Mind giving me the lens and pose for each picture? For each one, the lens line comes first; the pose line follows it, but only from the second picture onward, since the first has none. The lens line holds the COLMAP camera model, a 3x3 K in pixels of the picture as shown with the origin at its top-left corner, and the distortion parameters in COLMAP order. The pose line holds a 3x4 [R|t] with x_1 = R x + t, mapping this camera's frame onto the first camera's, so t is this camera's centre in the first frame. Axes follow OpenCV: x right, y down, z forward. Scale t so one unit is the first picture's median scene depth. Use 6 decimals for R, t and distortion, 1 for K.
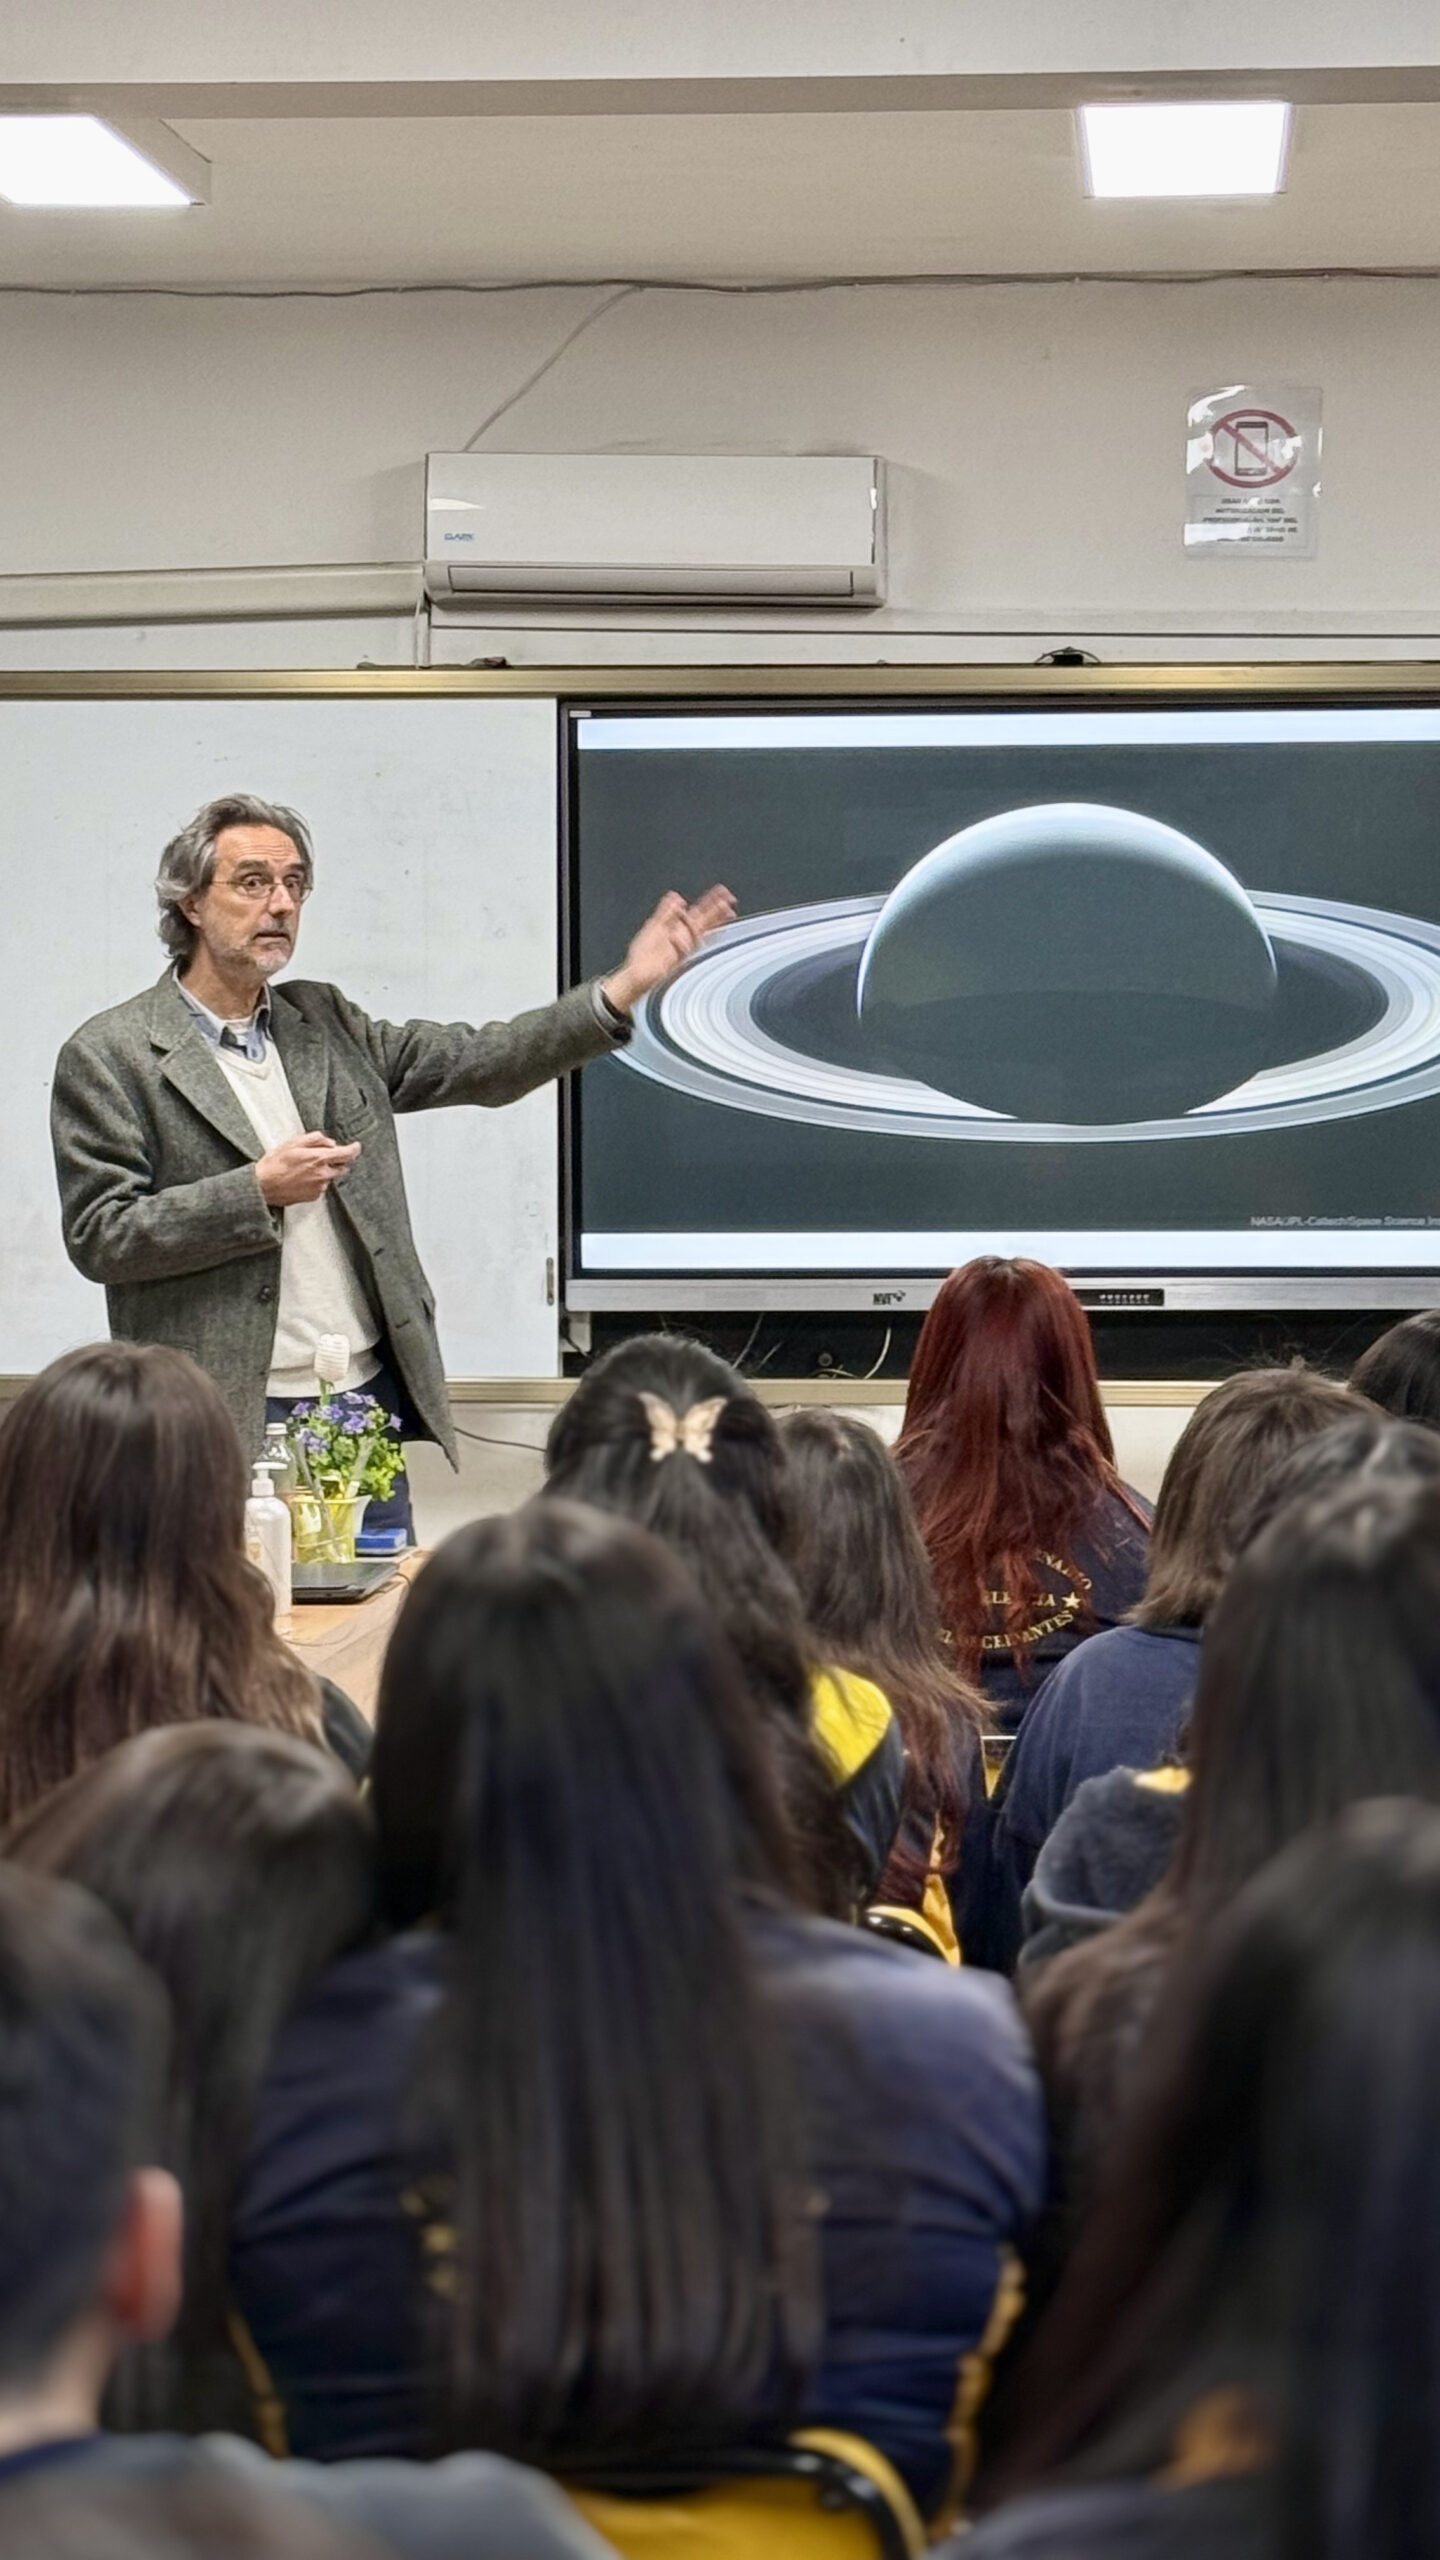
lens RADIAL K [[5615.0, 0, 728.2], [0, 5615.0, 1275.7], [0, 0, 1]] dist [0.190912, 0.000000]
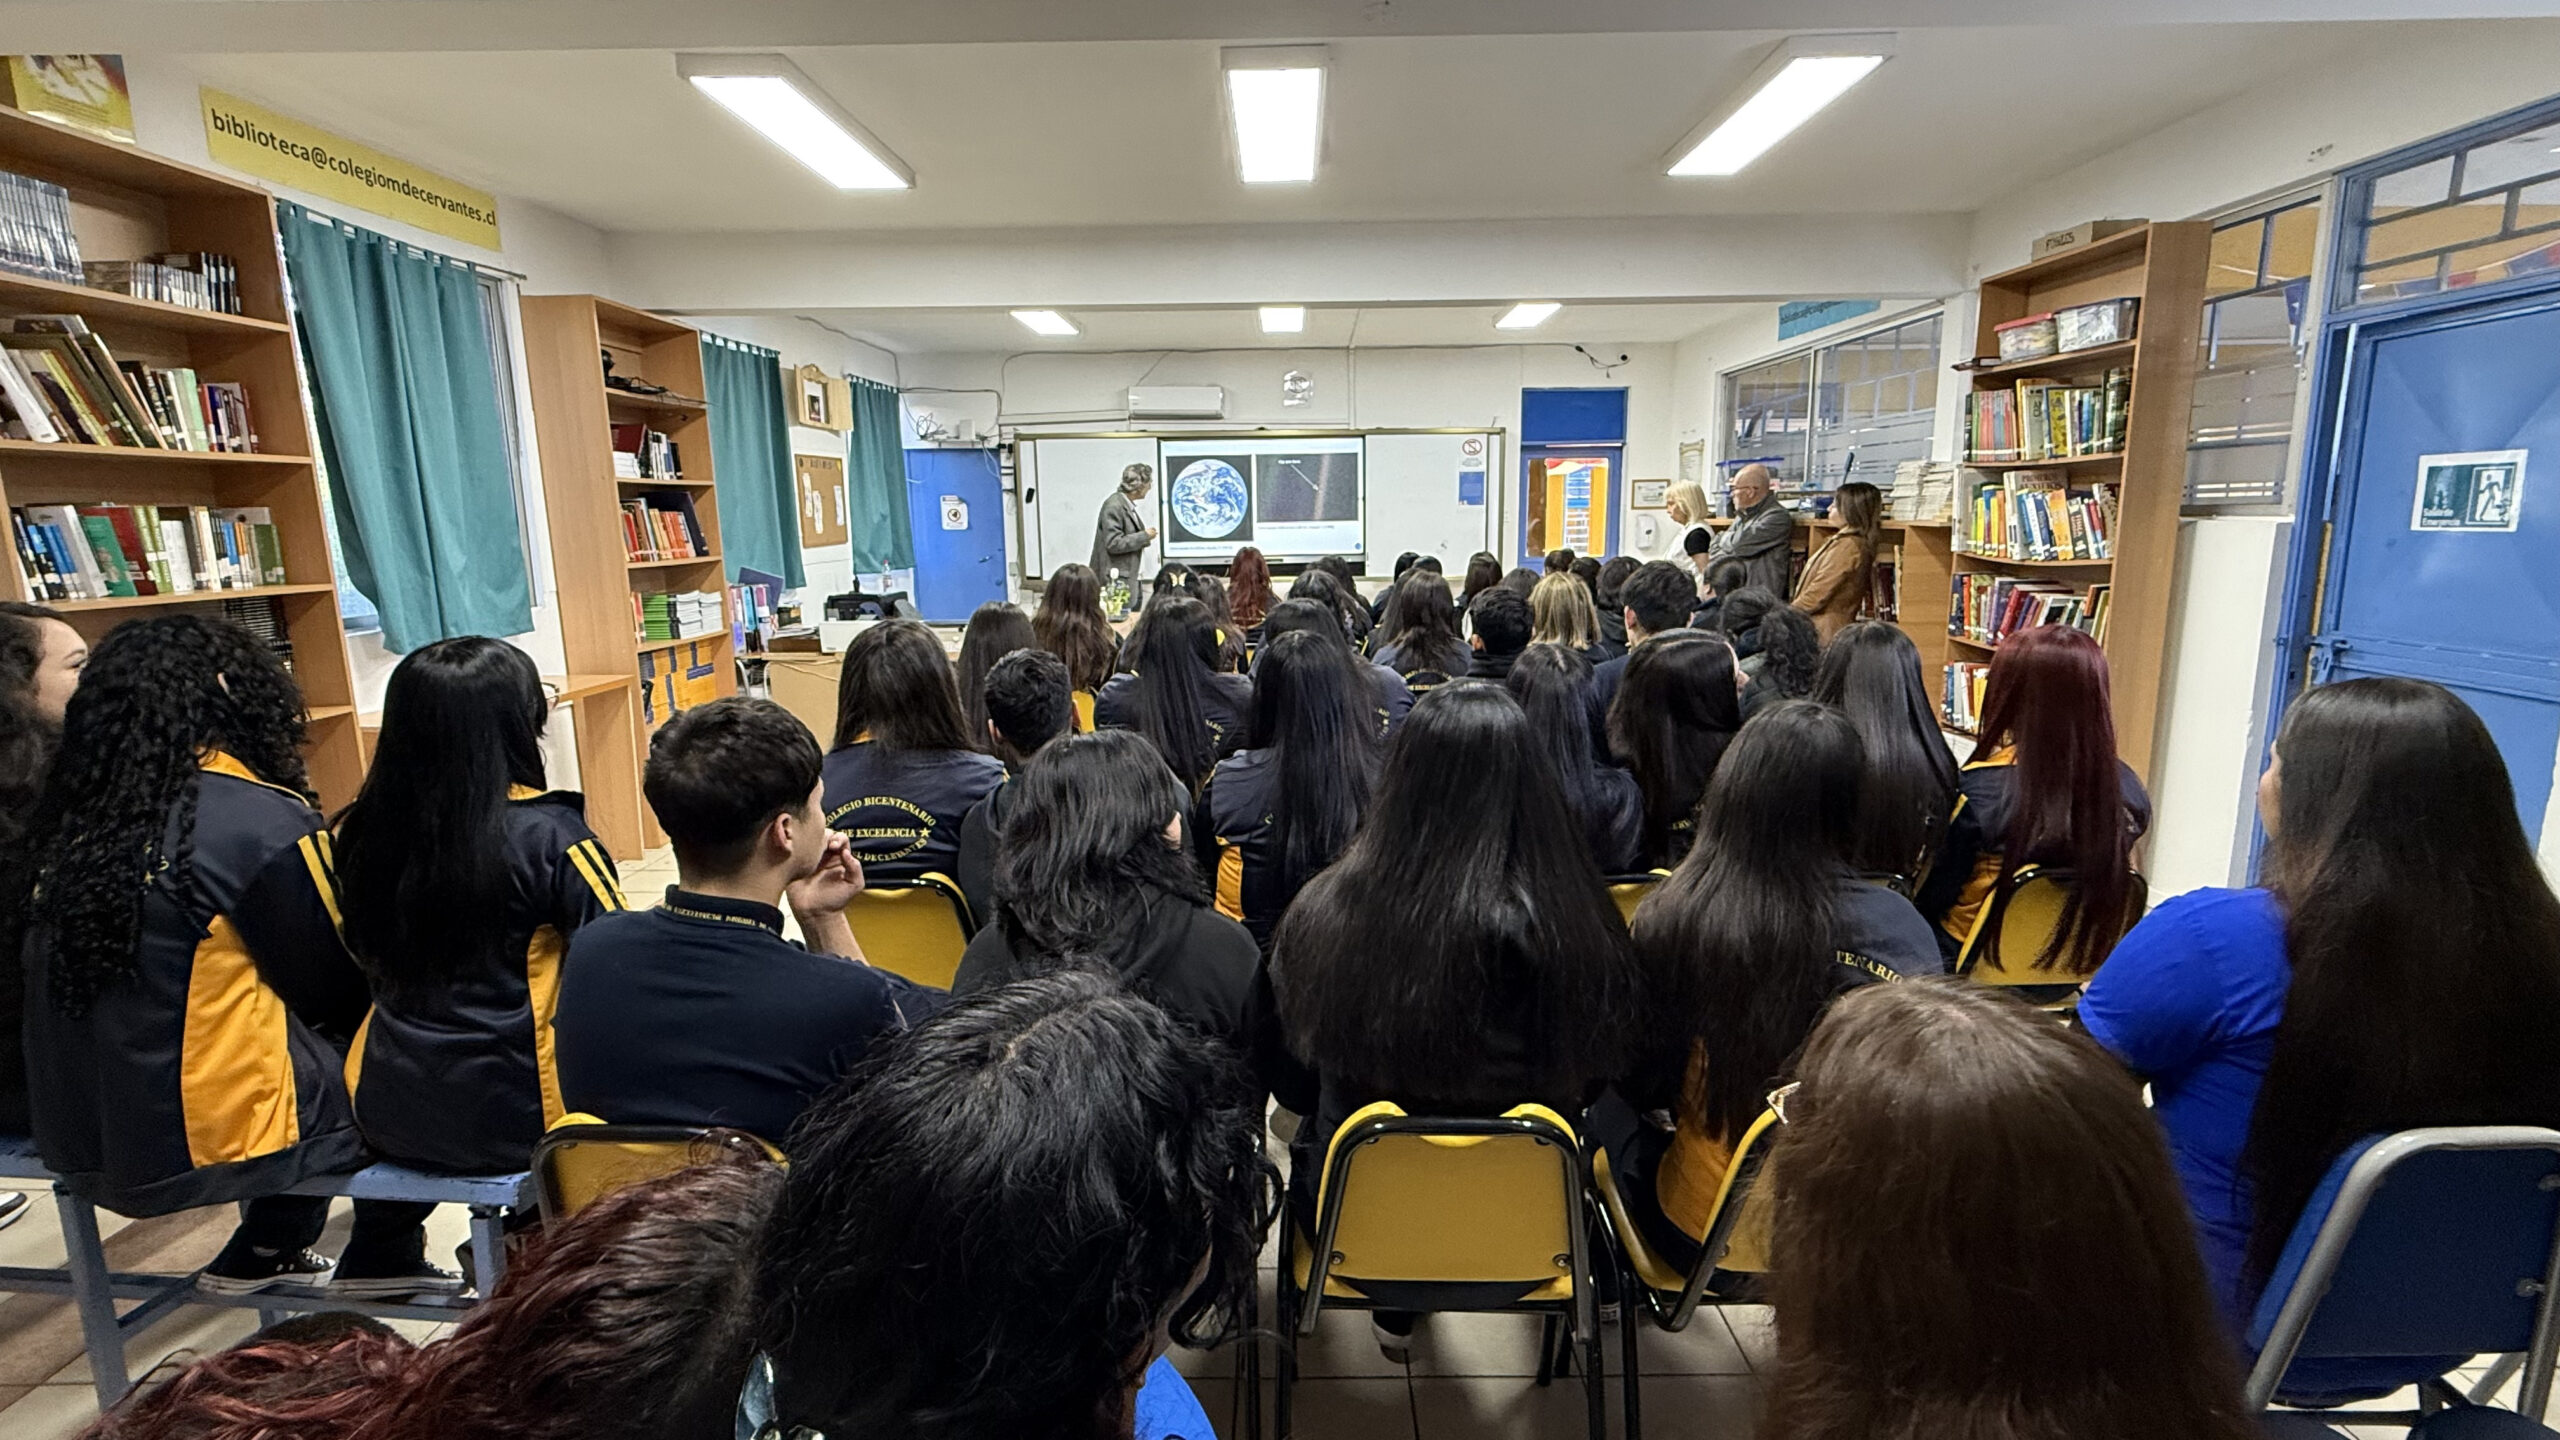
lens RADIAL K [[1227.0, 0, 1308.4], [0, 1227.0, 733.4], [0, 0, 1]] dist [0.001612, 0.000024]
pose [[0.996462, -0.027626, 0.079369, 0.008646], [0.016459, 0.990288, 0.138056, 0.006240], [-0.082412, -0.136261, 0.987239, -0.094089]]
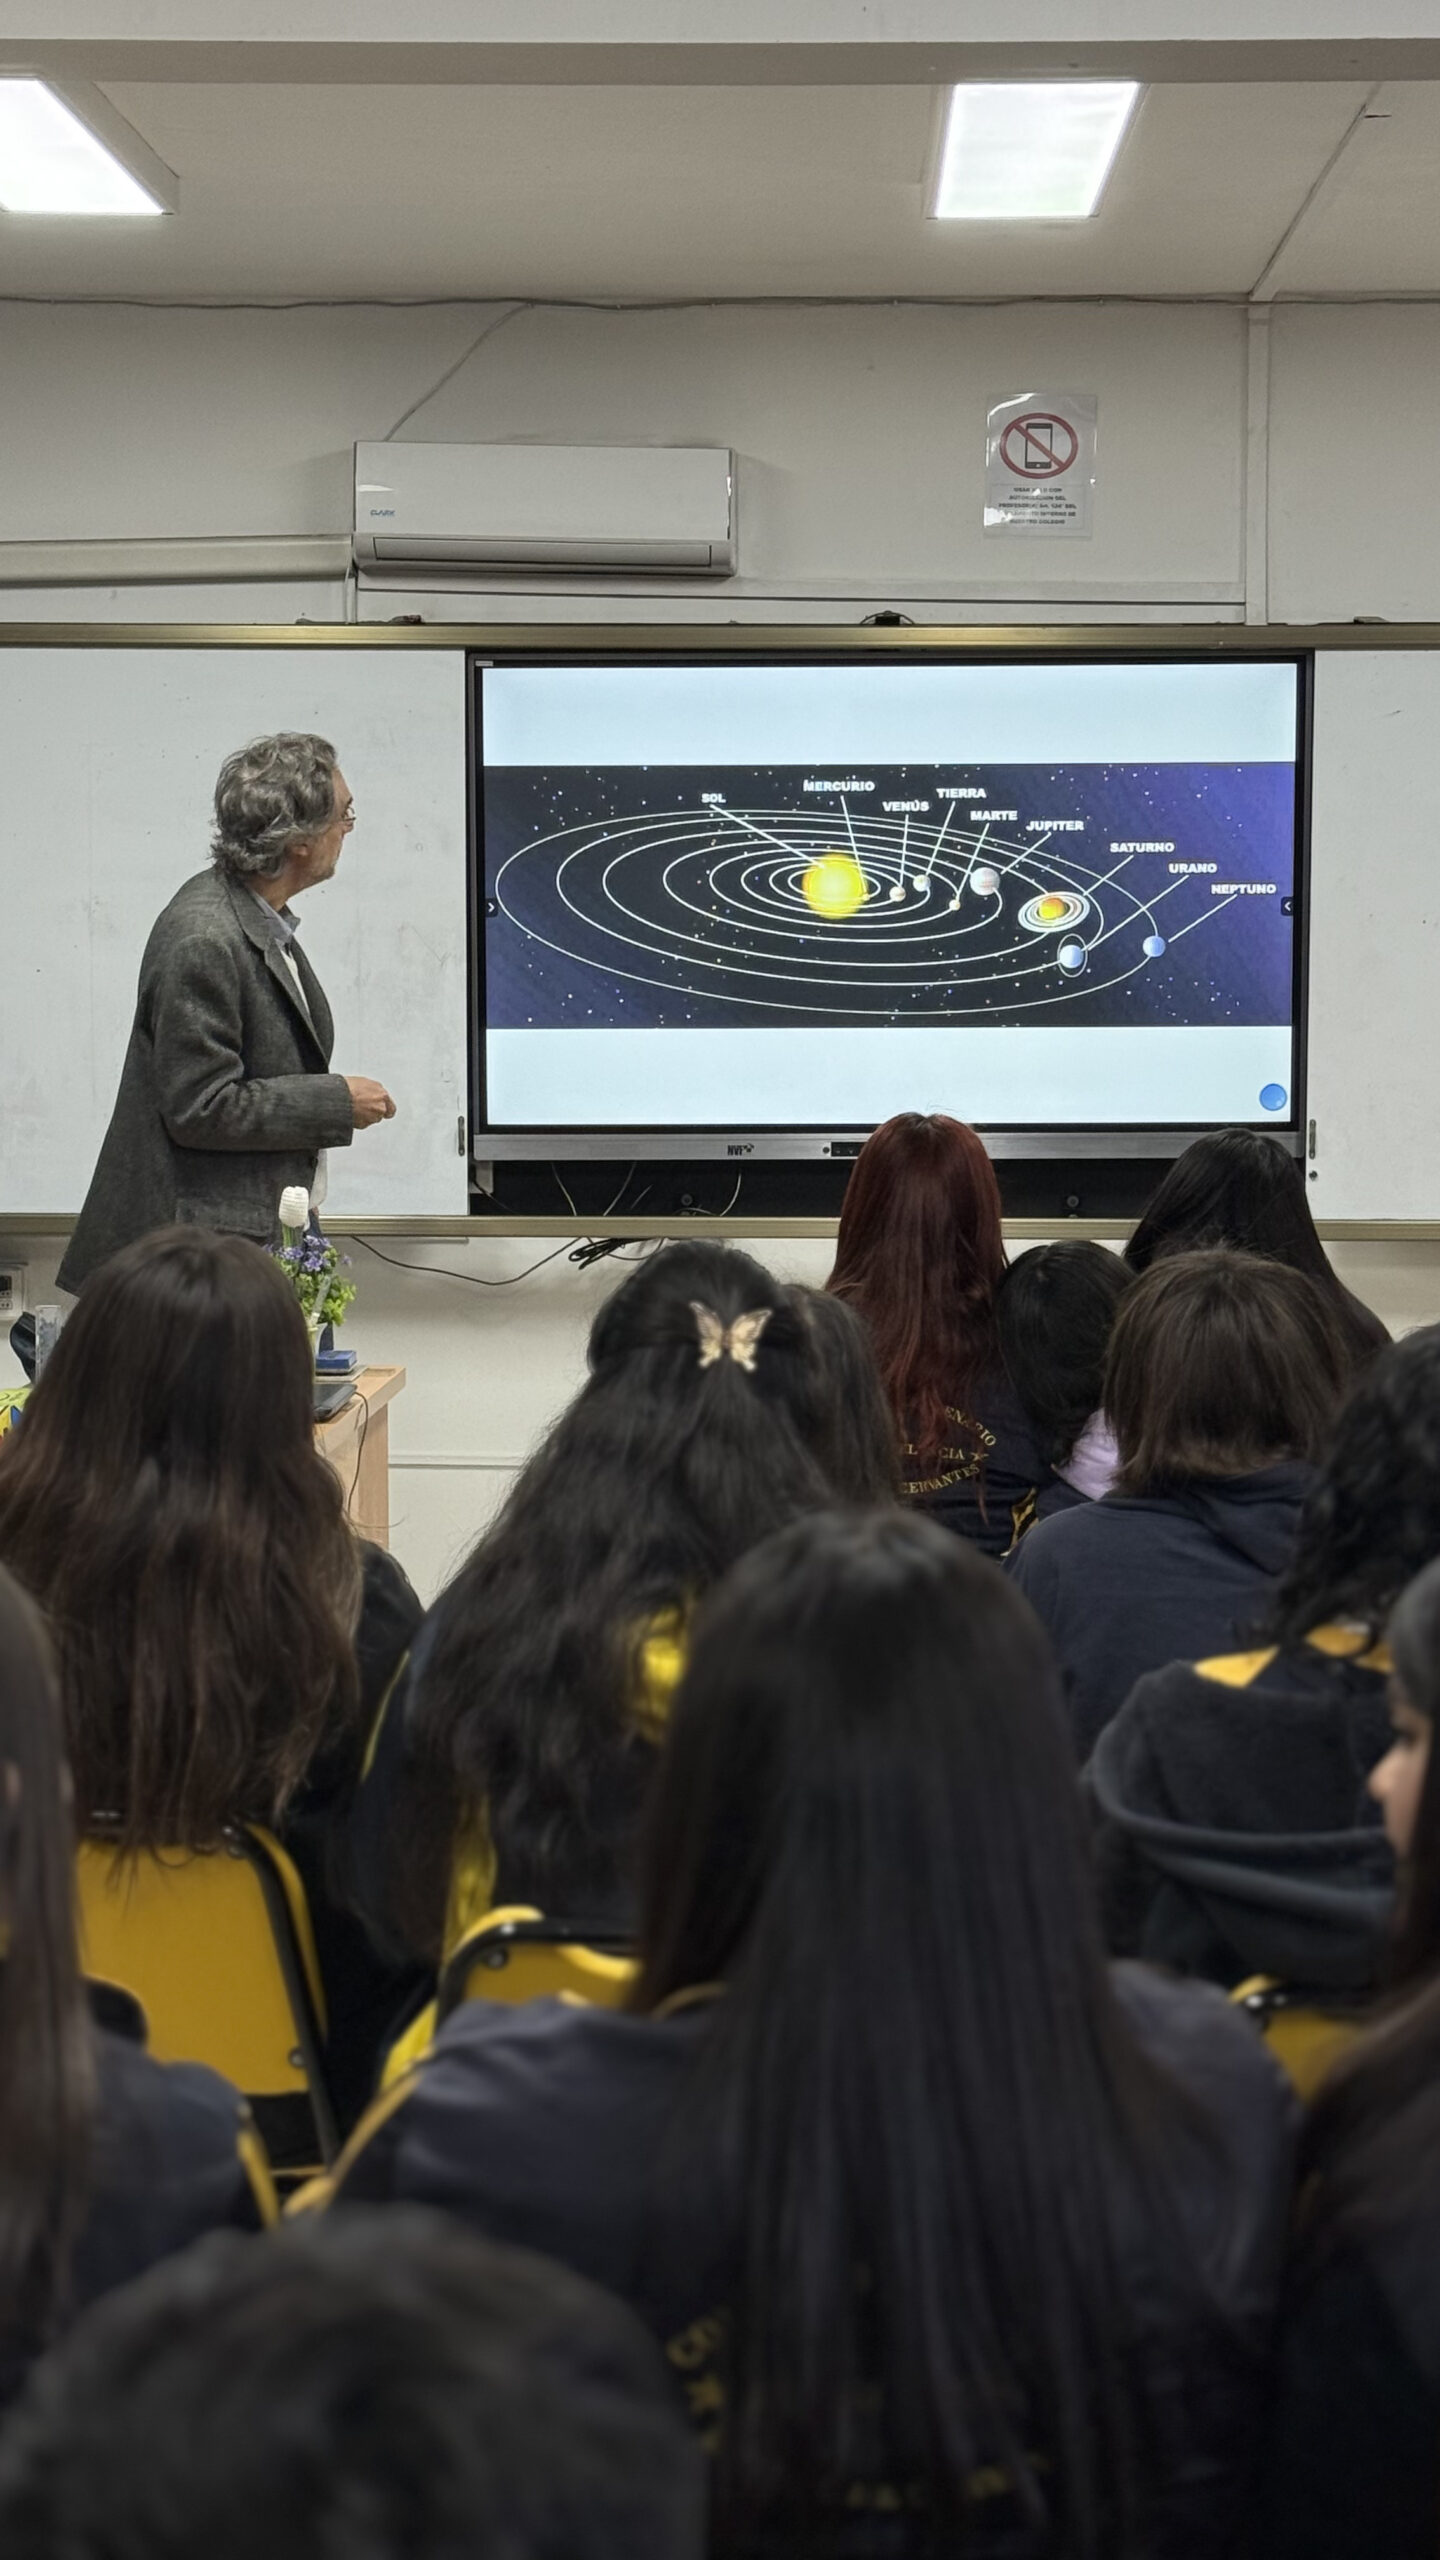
lens RADIAL K [[4133.0, 0, 712.7], [0, 4133.0, 1289.0], [0, 0, 1]] dist [0.150889, 0.000000]
pose [[0.998555, -0.002118, 0.053697, -0.025528], [-0.000512, 0.998803, 0.048906, -0.009651], [-0.053736, -0.048862, 0.997359, 0.106267]]
